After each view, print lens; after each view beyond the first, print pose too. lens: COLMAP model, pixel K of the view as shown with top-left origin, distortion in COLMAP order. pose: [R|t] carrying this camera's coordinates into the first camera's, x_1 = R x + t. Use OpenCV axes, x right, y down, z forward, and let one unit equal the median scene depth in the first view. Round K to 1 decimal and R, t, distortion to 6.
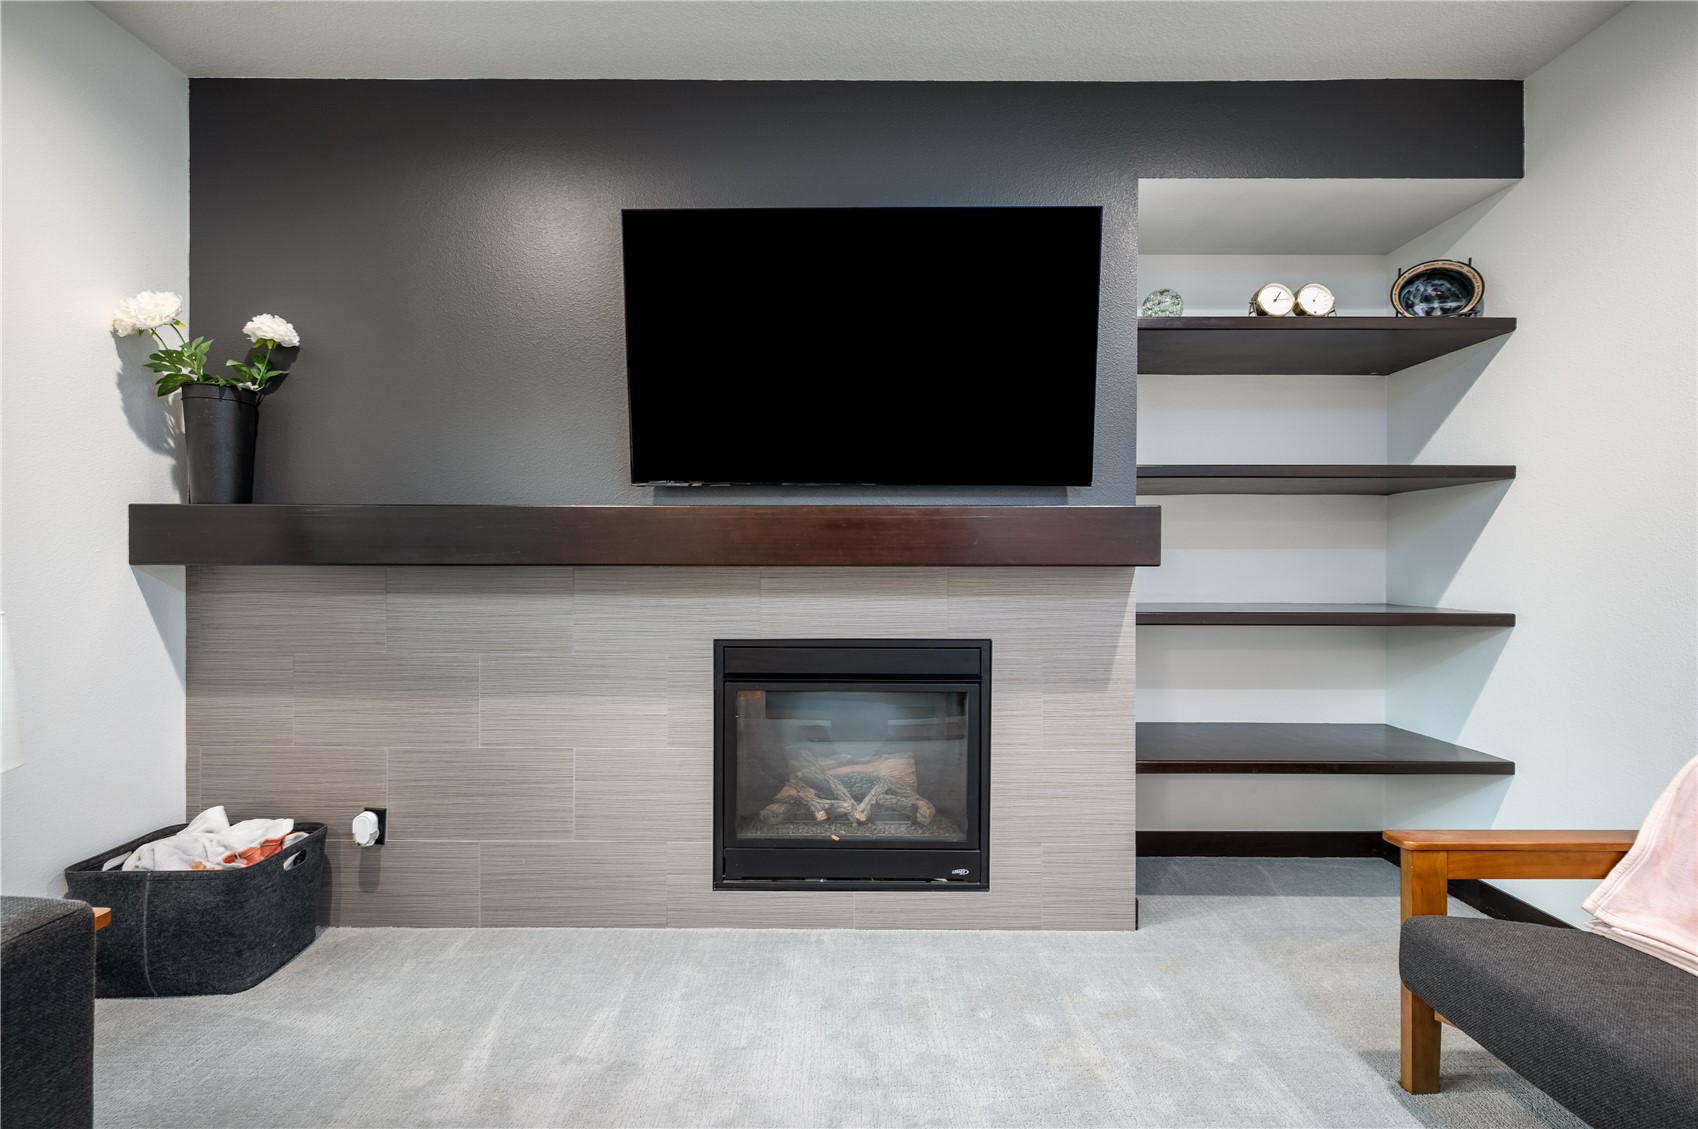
lens RADIAL K [[773.2, 0, 843.5], [0, 773.2, 559.2], [0, 0, 1]] dist [0.003899, 0.000335]
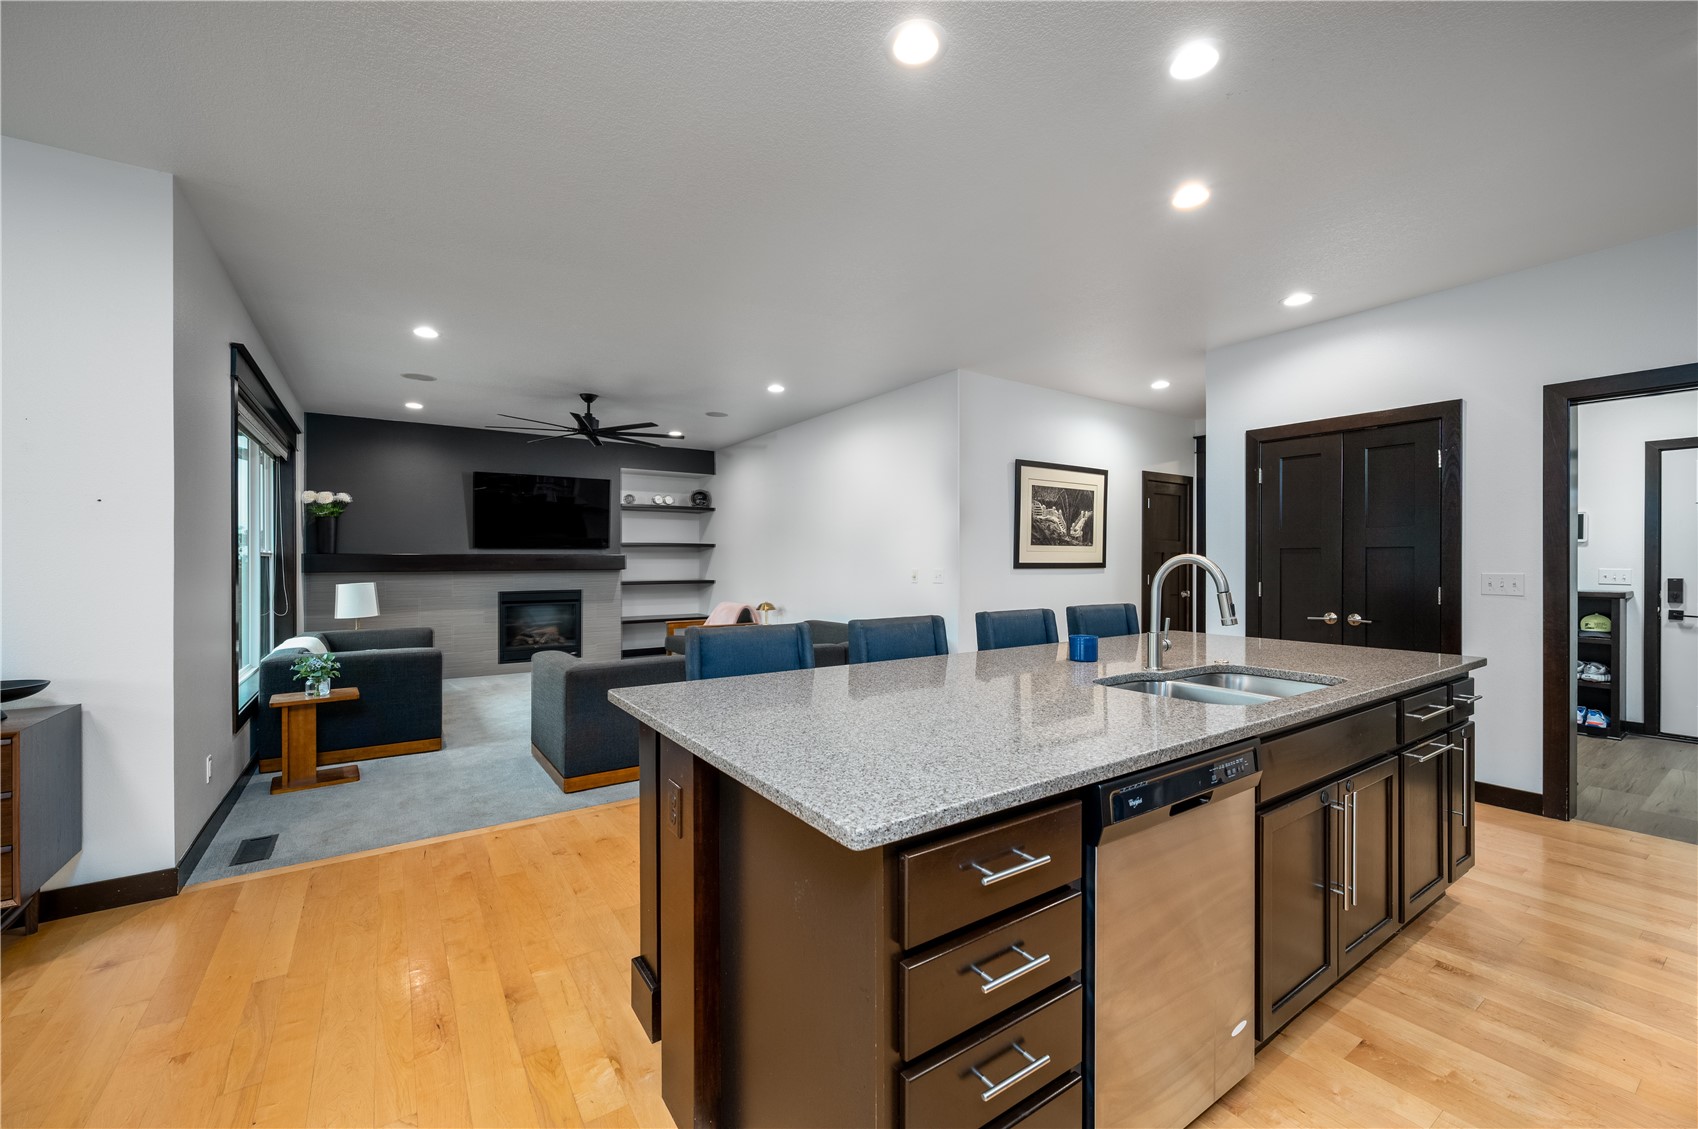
lens RADIAL K [[678.8, 0, 841.8], [0, 678.8, 568.8], [0, 0, 1]] dist [-0.004326, -0.000200]
pose [[0.833616, -0.009101, 0.552270, -0.548466], [0.004216, 0.999940, 0.010114, -0.025992], [-0.552329, -0.006103, 0.833604, -2.336601]]
